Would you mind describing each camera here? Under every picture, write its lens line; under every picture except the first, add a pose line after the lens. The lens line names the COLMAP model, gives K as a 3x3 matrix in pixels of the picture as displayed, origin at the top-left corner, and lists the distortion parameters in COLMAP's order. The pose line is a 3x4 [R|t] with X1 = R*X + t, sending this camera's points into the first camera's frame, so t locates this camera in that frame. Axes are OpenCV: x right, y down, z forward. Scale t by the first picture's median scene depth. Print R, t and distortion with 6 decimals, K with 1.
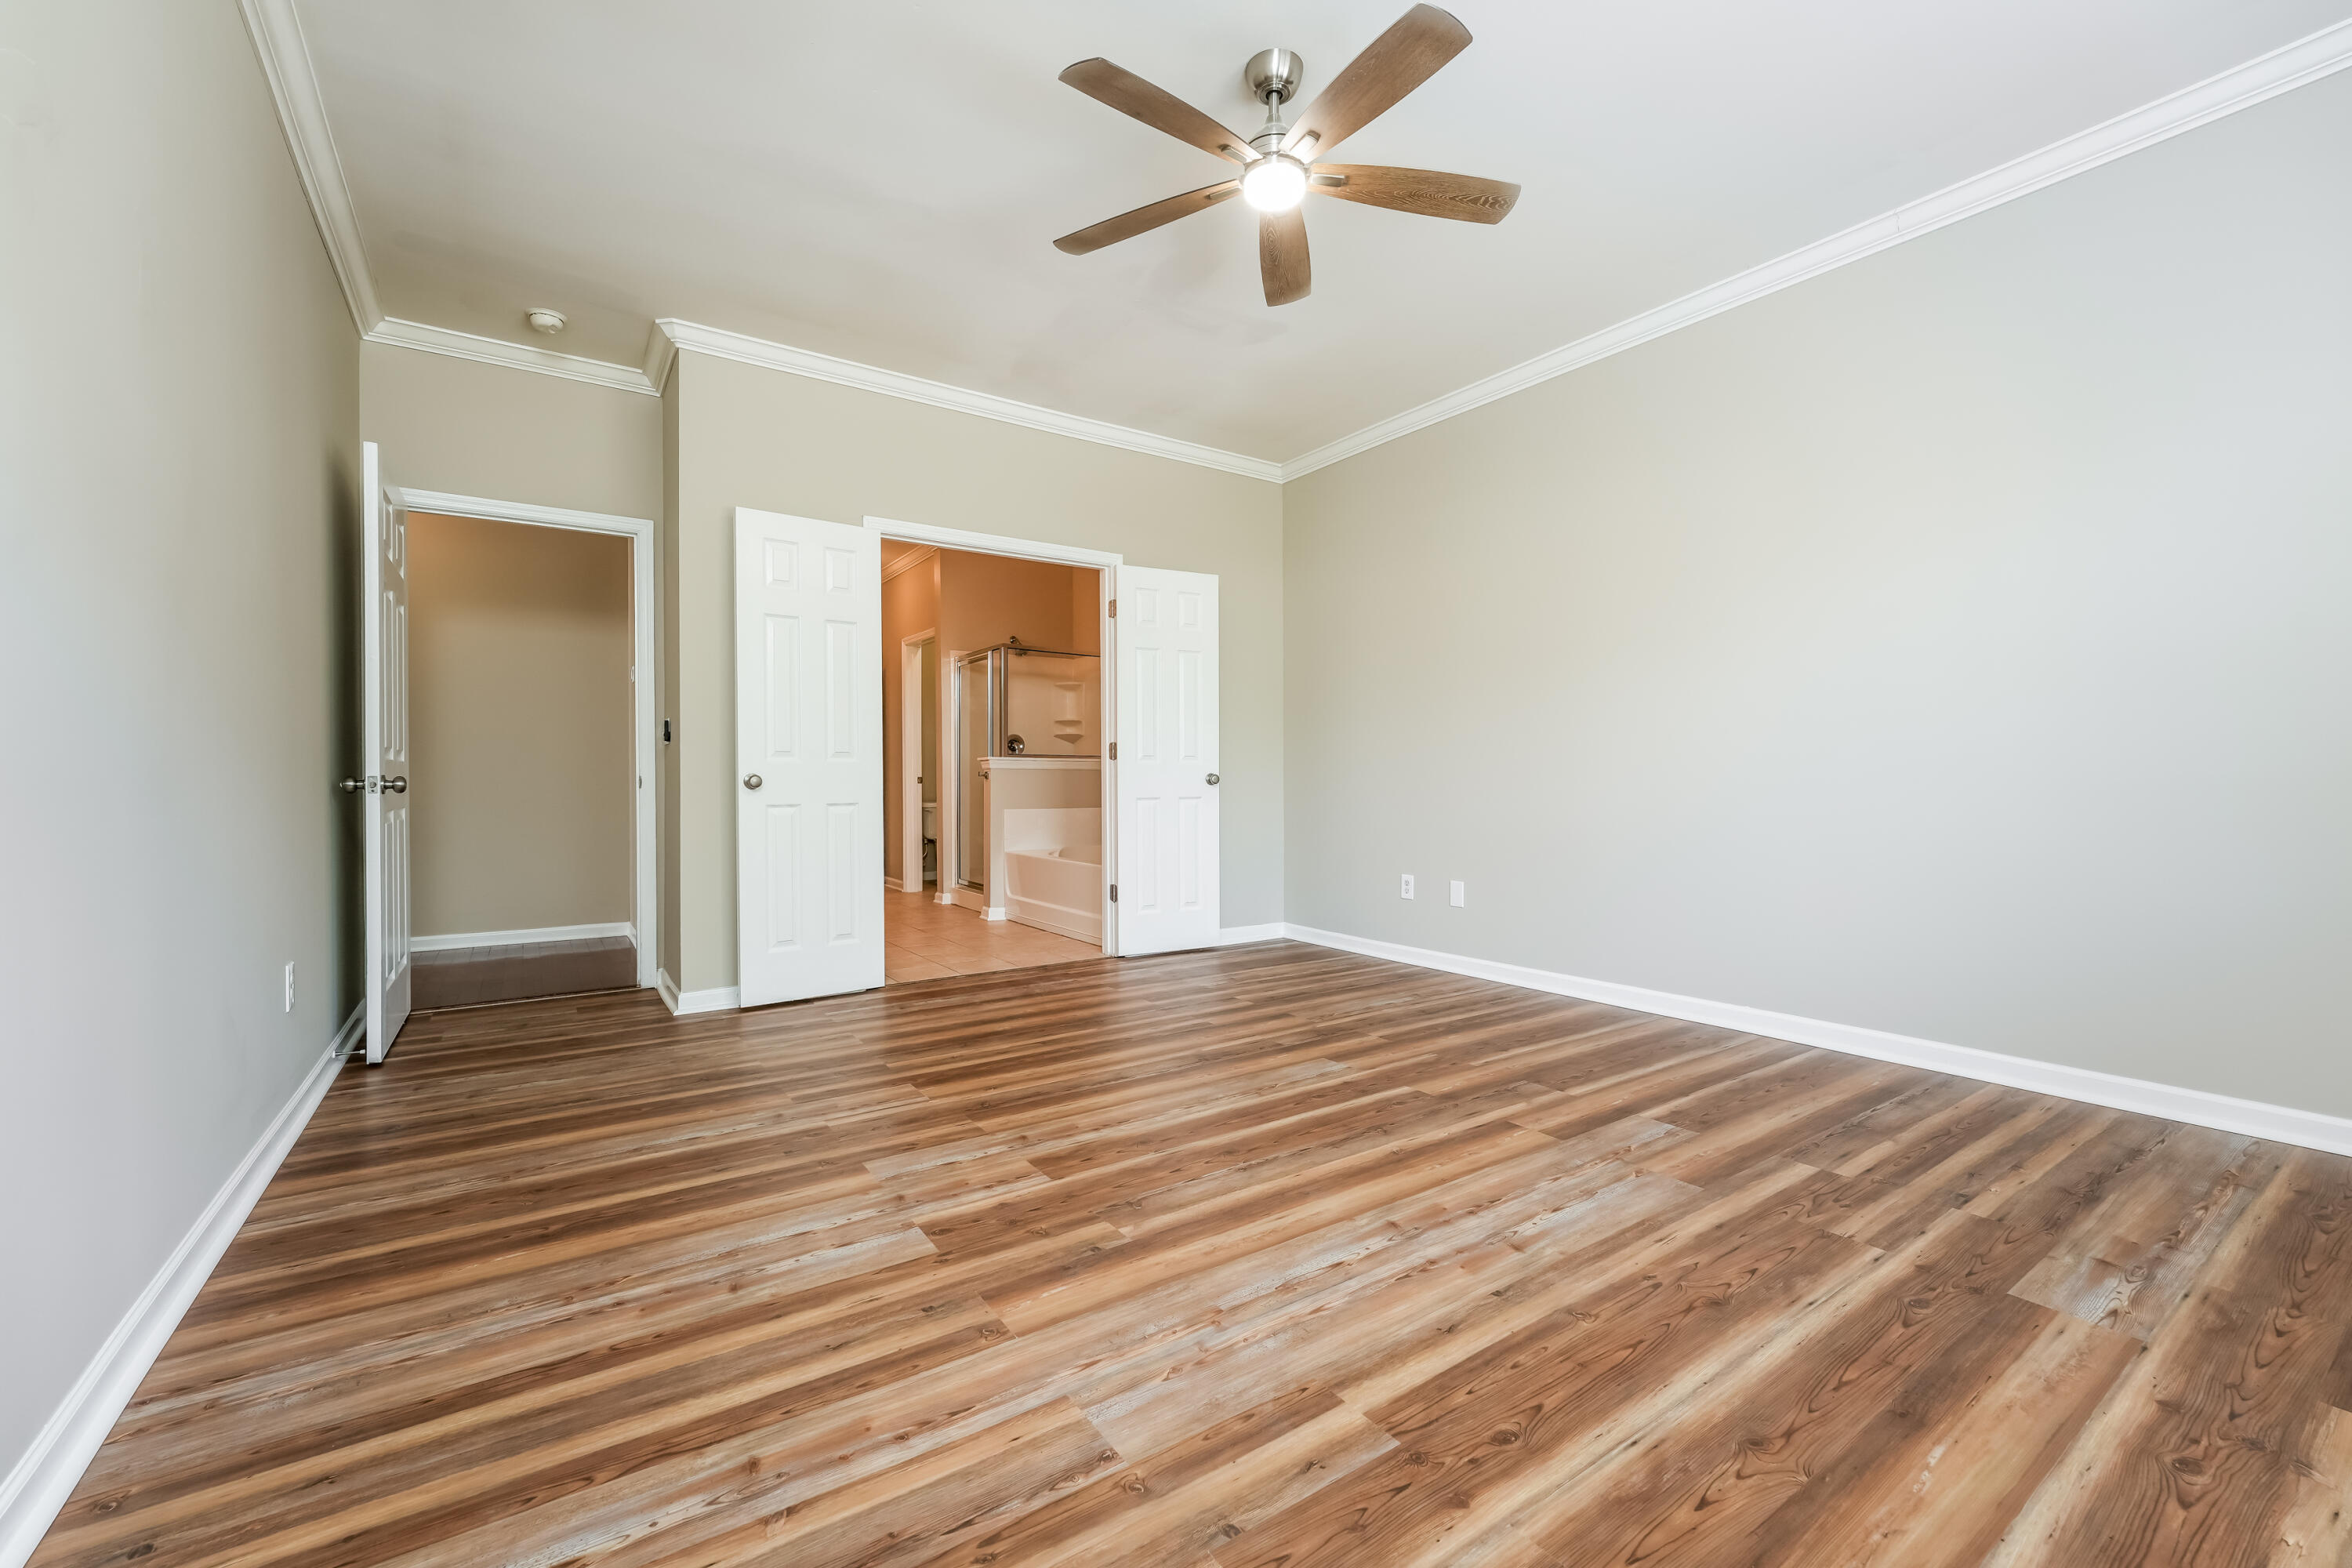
lens RADIAL K [[936.1, 0, 1172.0], [0, 936.1, 780.7], [0, 0, 1]] dist [0.025260, -0.000288]
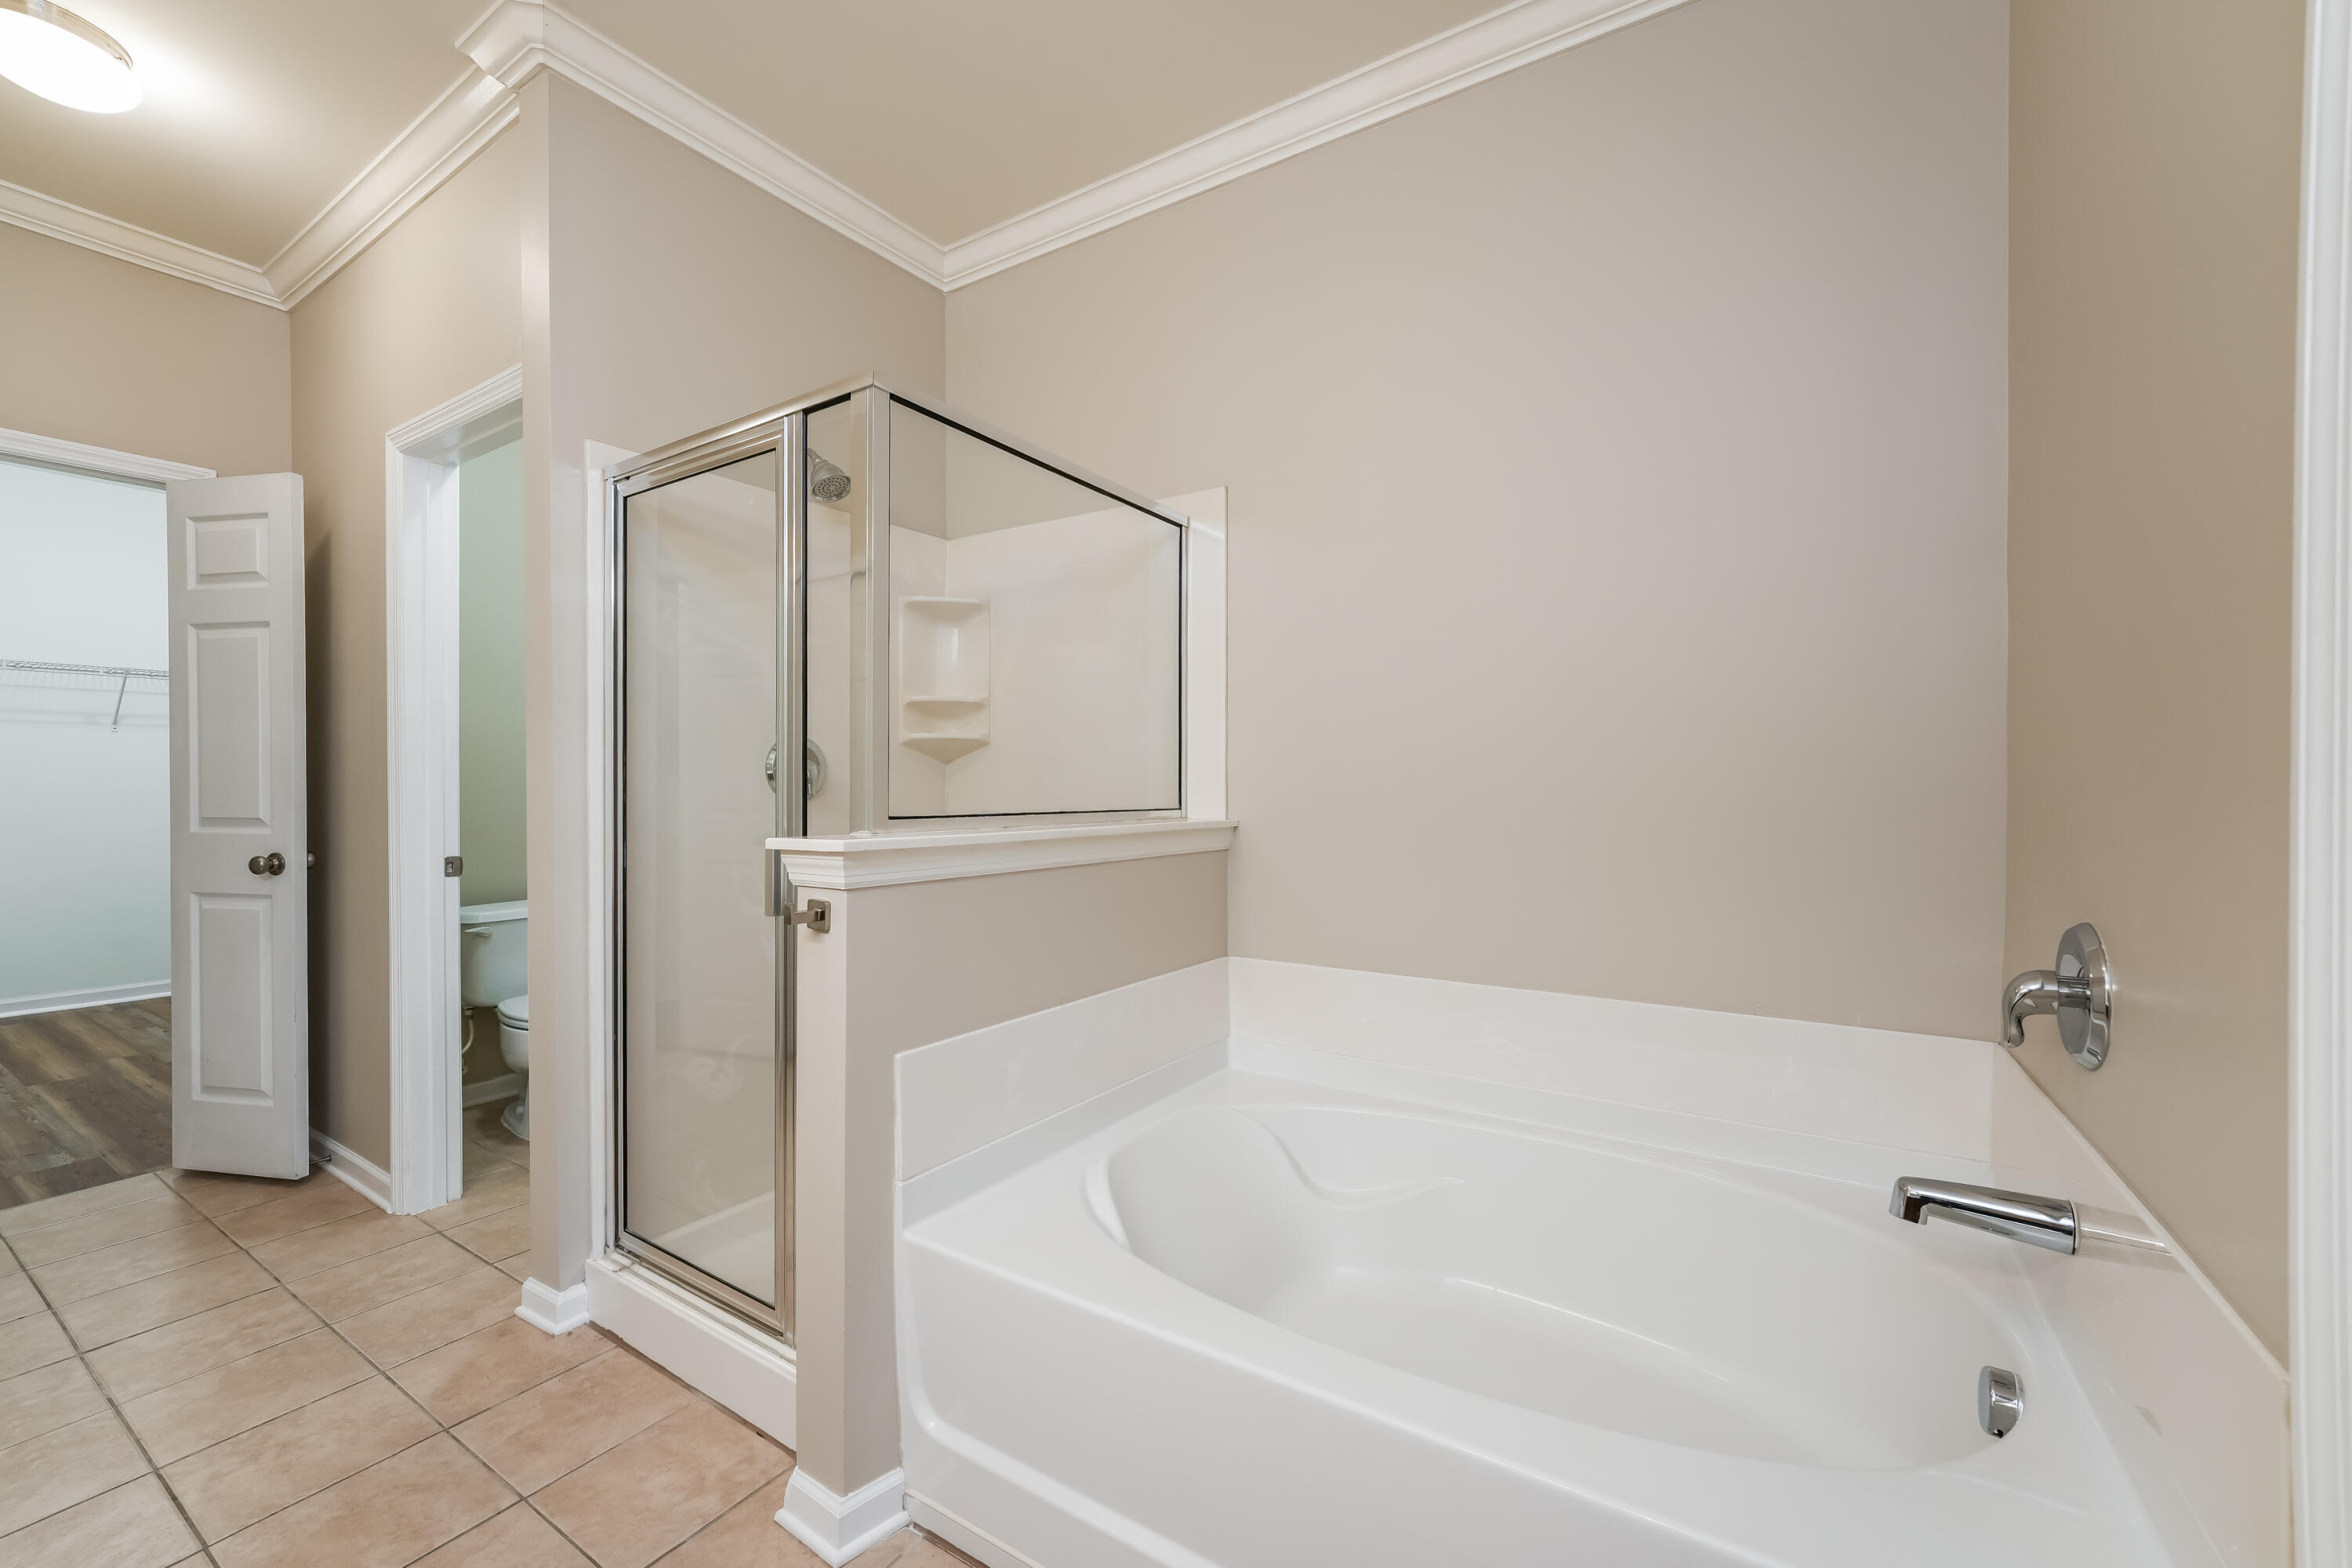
lens RADIAL K [[936.1, 0, 1170.5], [0, 936.1, 787.1], [0, 0, 1]] dist [0.025260, -0.000288]
pose [[0.925163, -0.002186, 0.379564, -0.160853], [0.002891, 0.999995, -0.001288, -0.029062], [-0.379560, 0.002289, 0.925164, 0.589019]]
